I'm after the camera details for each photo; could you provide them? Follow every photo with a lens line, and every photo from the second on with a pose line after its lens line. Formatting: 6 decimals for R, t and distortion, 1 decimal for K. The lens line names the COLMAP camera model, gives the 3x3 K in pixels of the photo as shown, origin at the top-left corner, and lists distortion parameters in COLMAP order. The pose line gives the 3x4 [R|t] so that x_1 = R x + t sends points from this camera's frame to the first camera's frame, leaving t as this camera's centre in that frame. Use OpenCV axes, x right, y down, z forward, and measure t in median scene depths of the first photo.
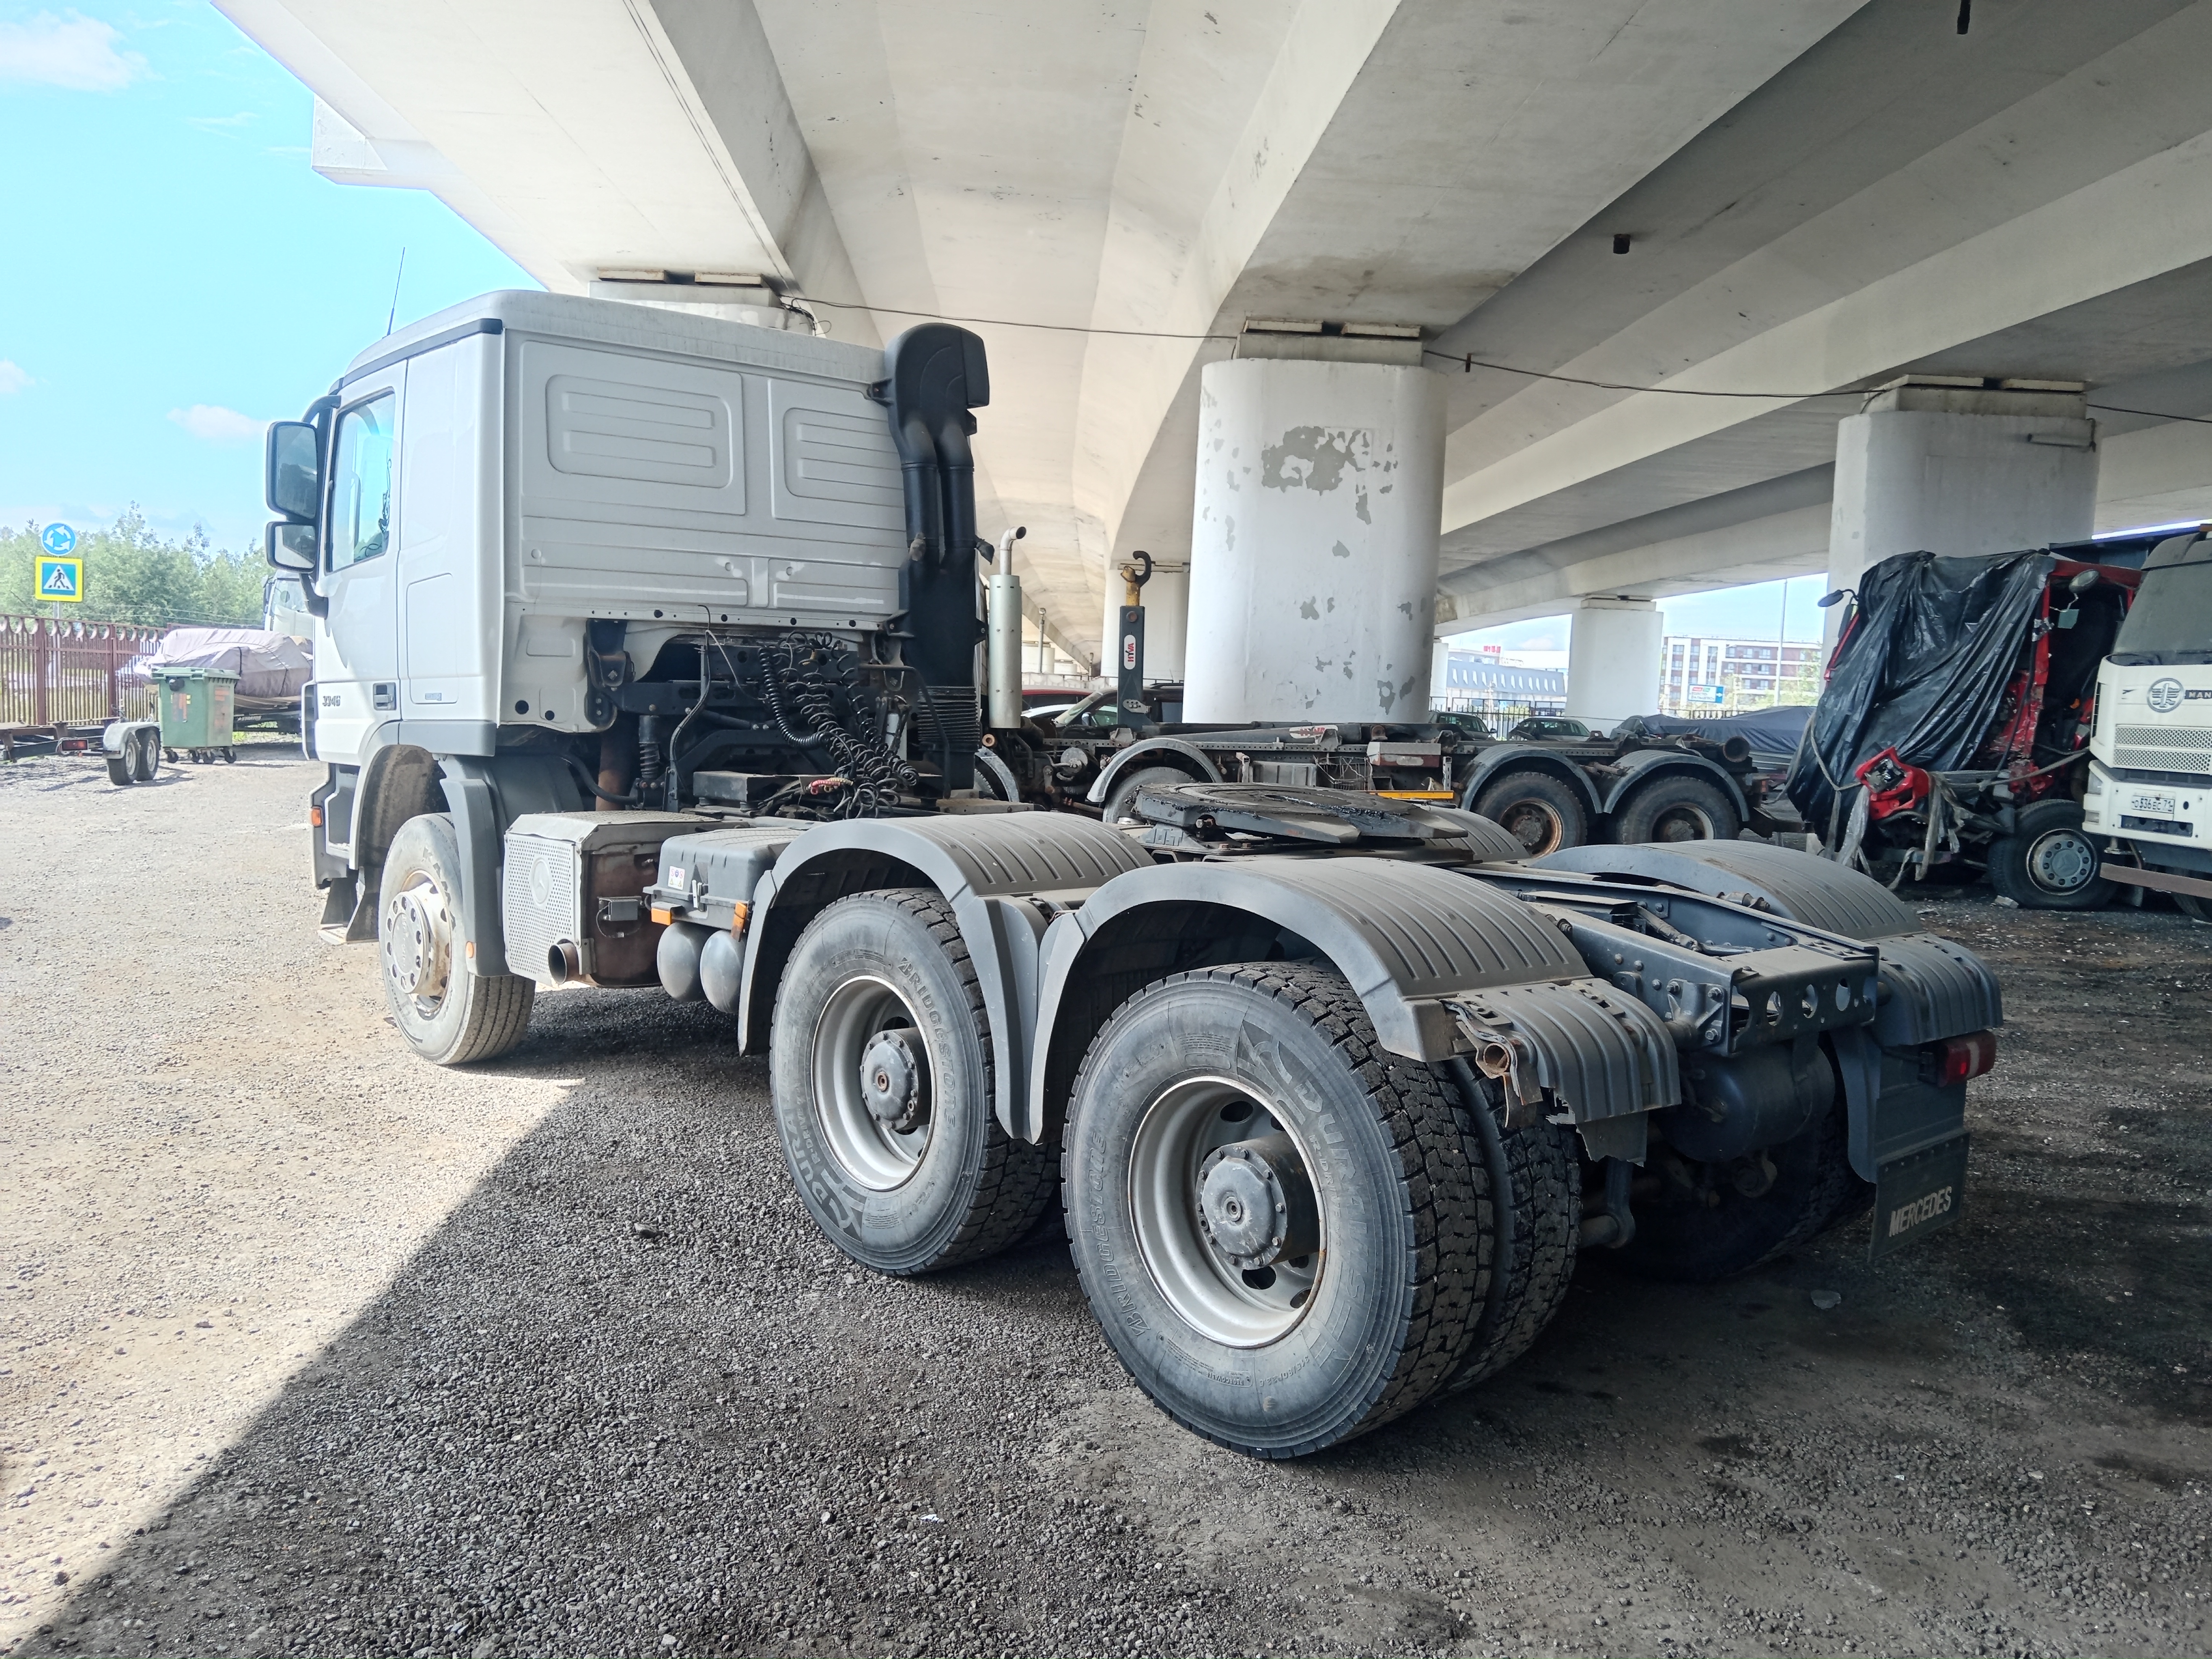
lens RADIAL K [[1700.3, 0, 1107.6], [0, 1700.3, 863.3], [0, 0, 1]] dist [-0.003268, -0.005169]
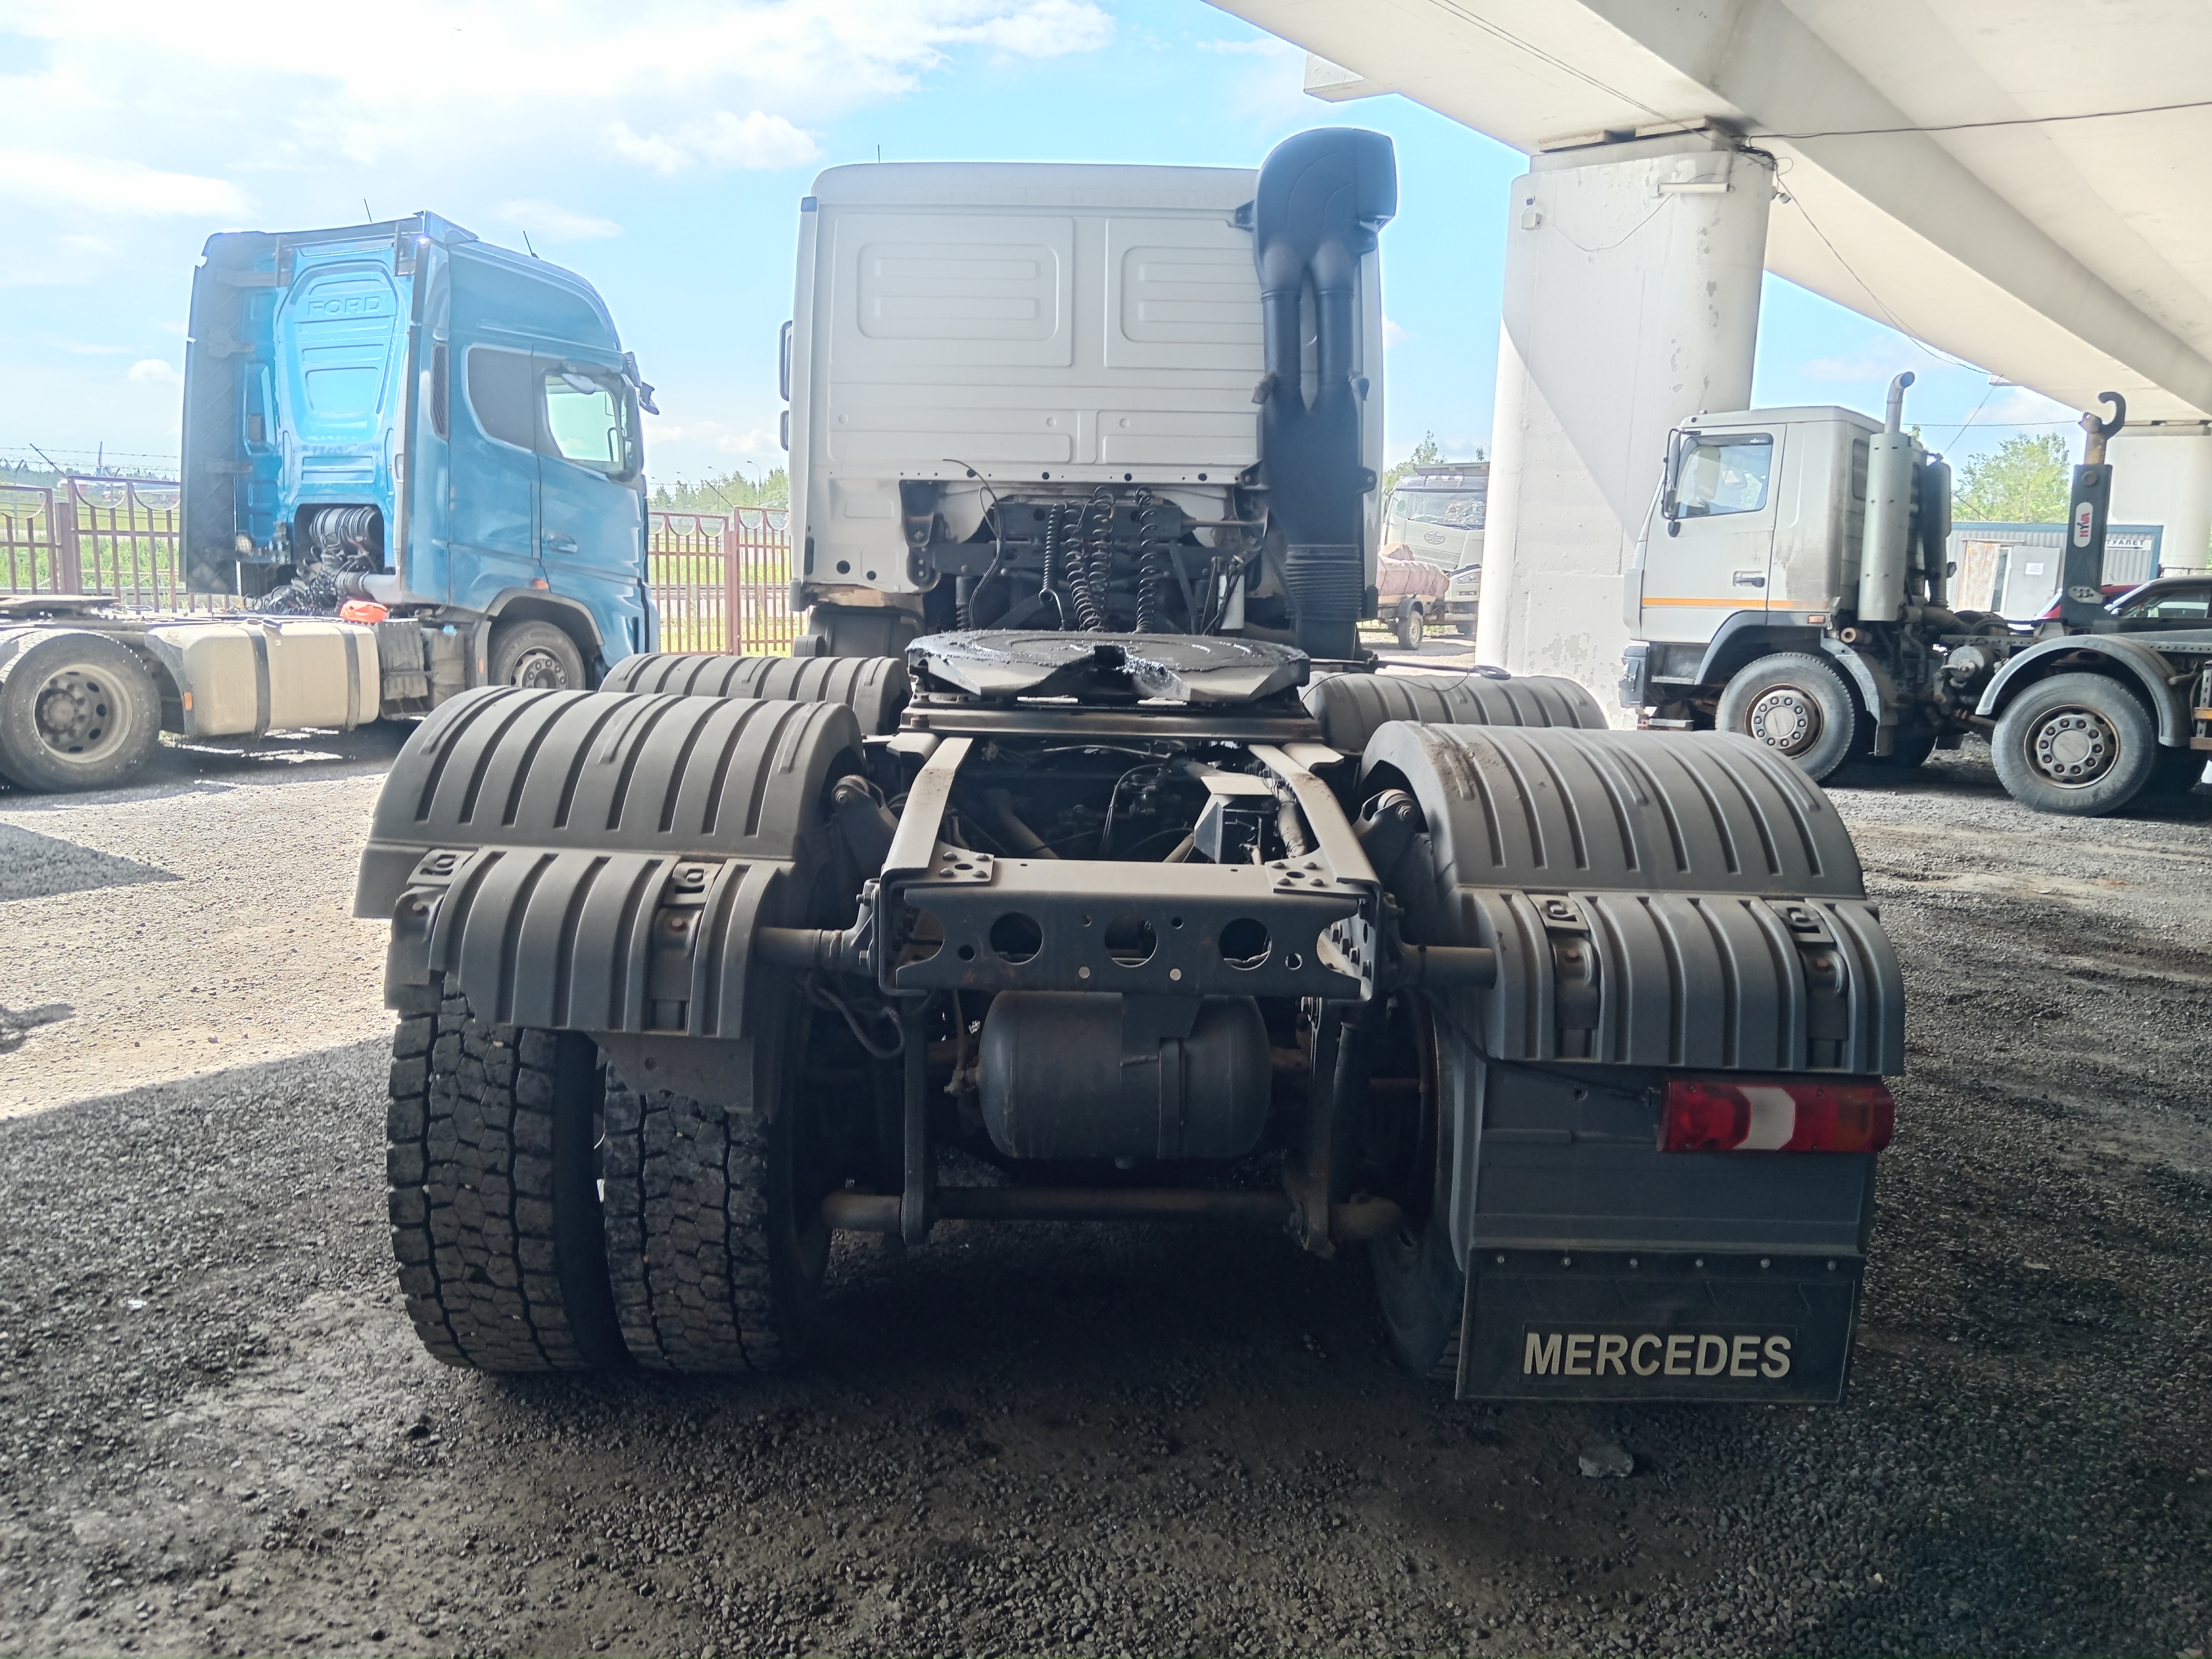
lens RADIAL K [[1721.7, 0, 1106.0], [0, 1721.7, 829.5], [0, 0, 1]] dist [0.004723, -0.013871]
pose [[0.756618, 0.082168, -0.648674, 0.442173], [-0.064164, 0.996615, 0.051401, 0.004182], [0.650702, 0.002731, 0.759329, 0.268505]]
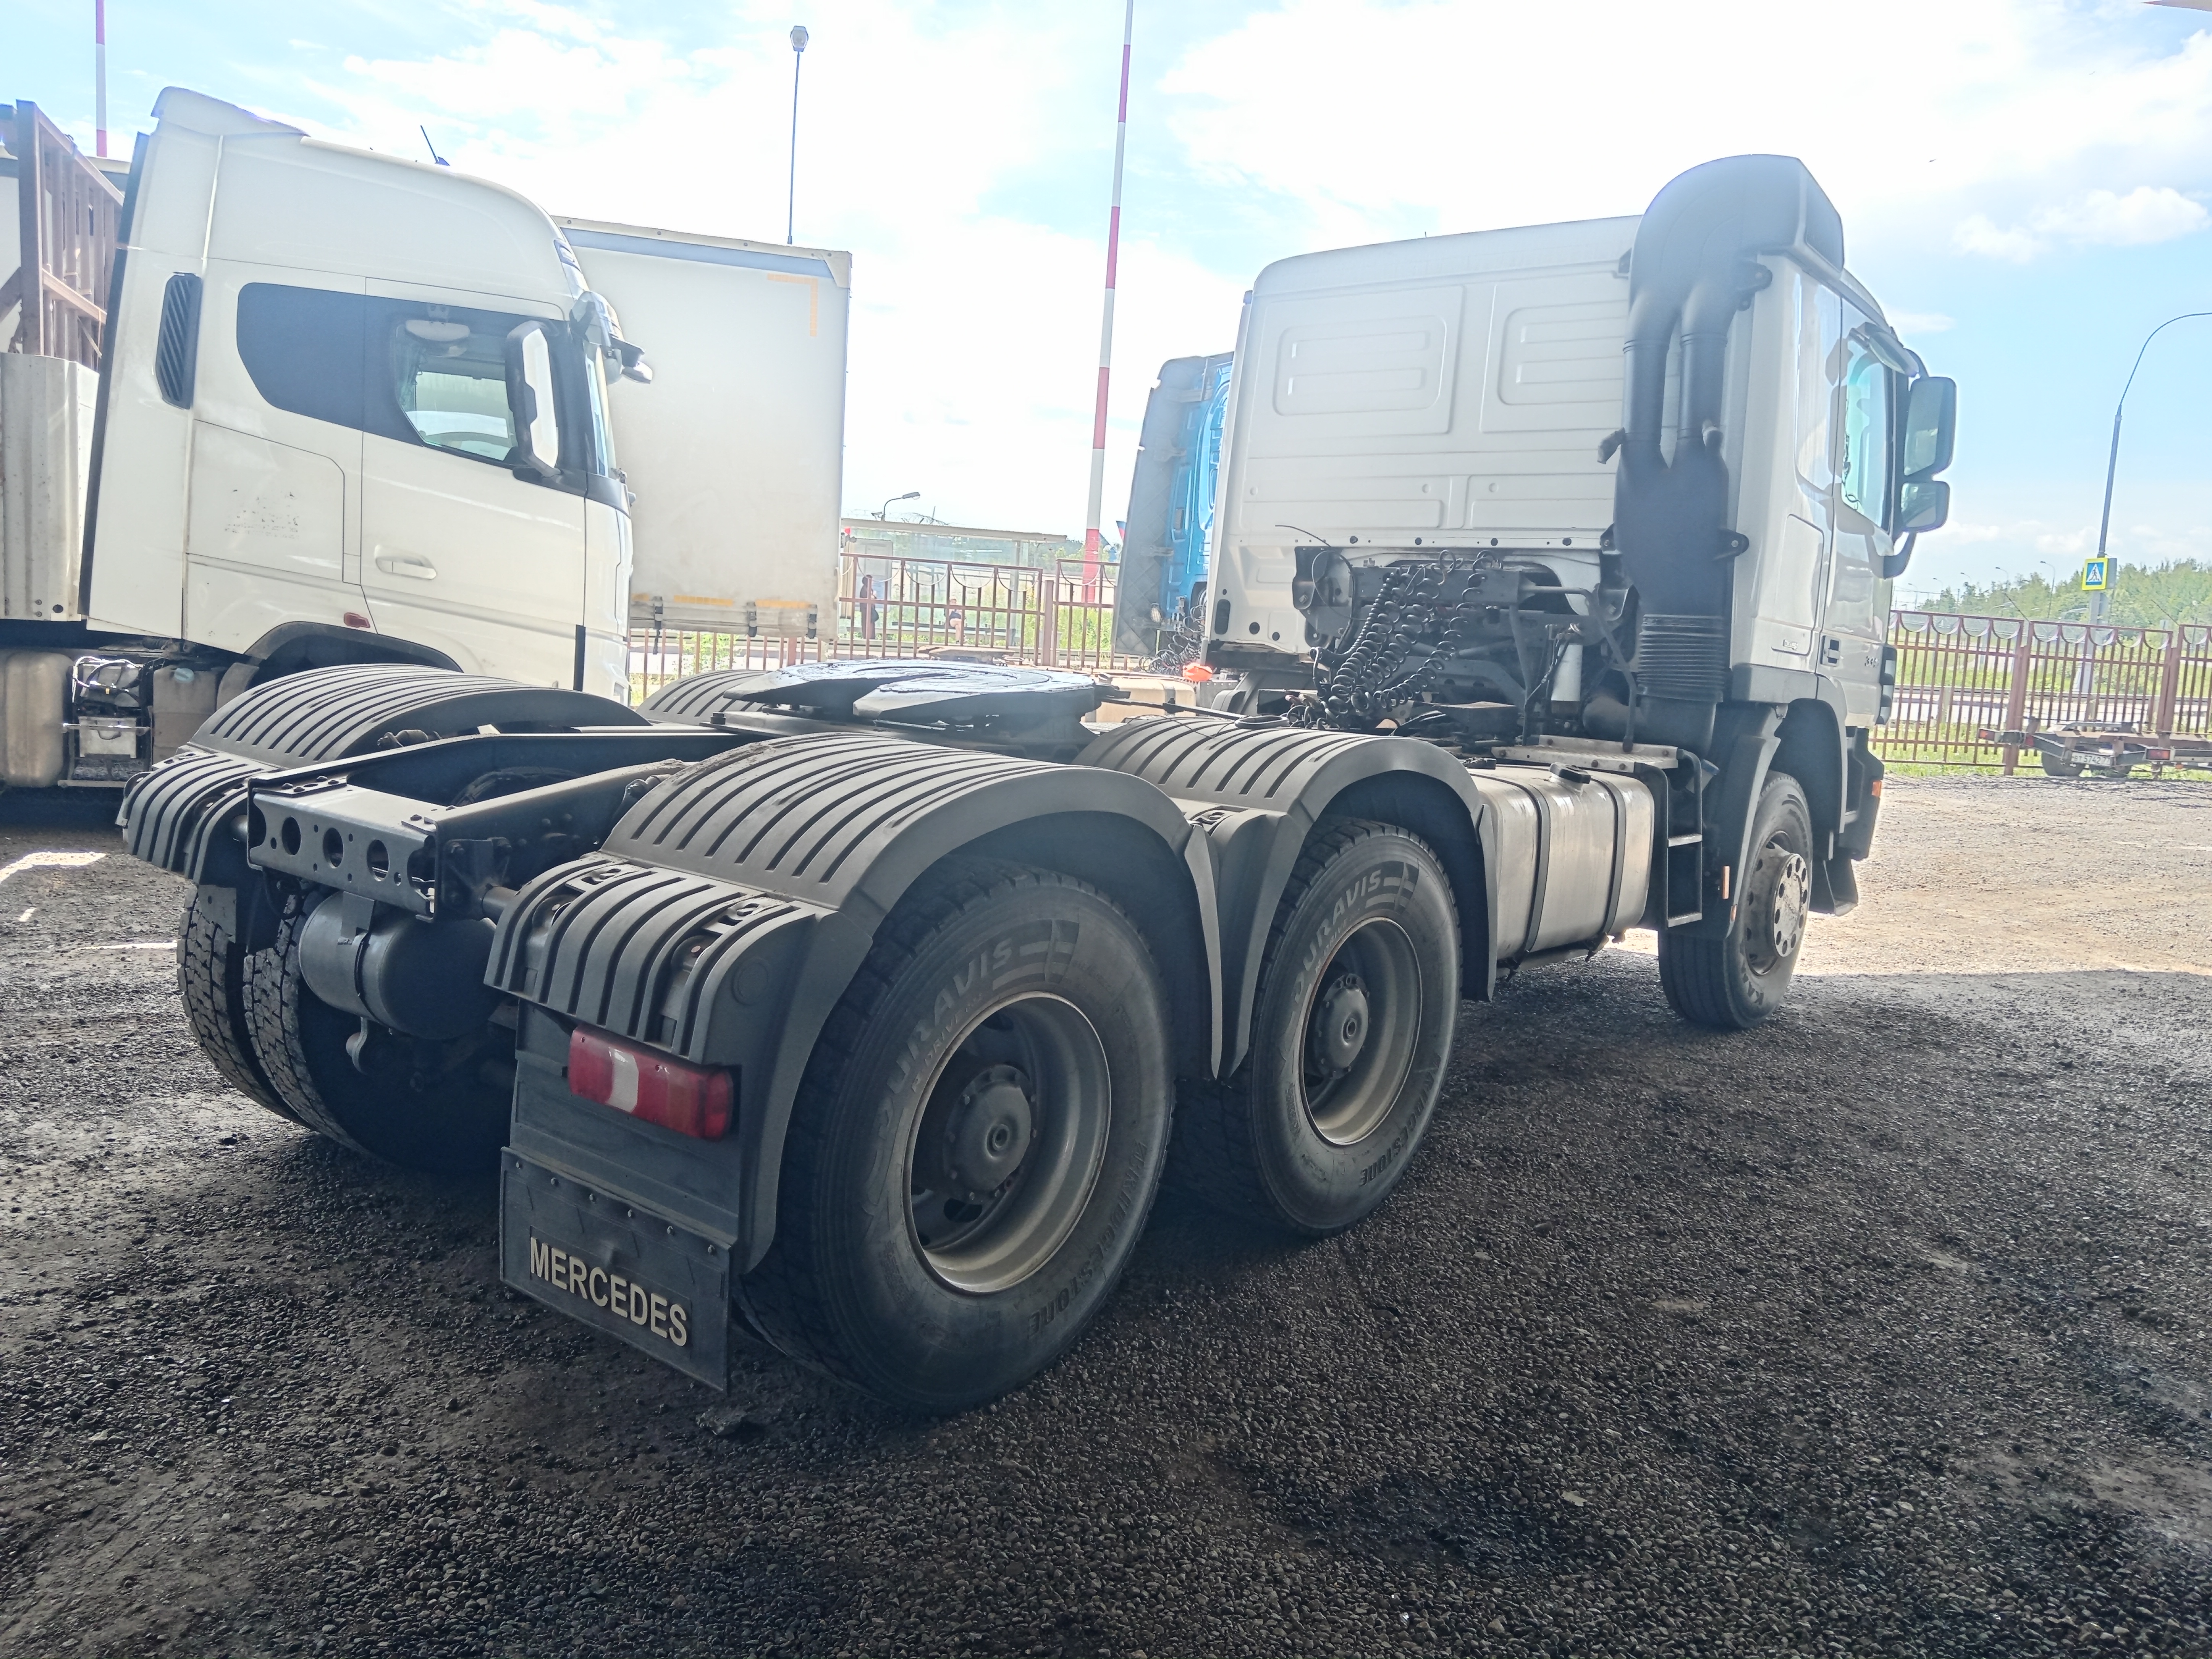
lens RADIAL K [[1719.5, 0, 1104.4], [0, 1719.5, 816.5], [0, 0, 1]] dist [0.005596, -0.034118]
pose [[0.143363, 0.088914, -0.985668, 0.712466], [-0.151415, 0.986201, 0.066940, -0.026838], [0.978019, 0.139649, 0.154848, 0.673896]]
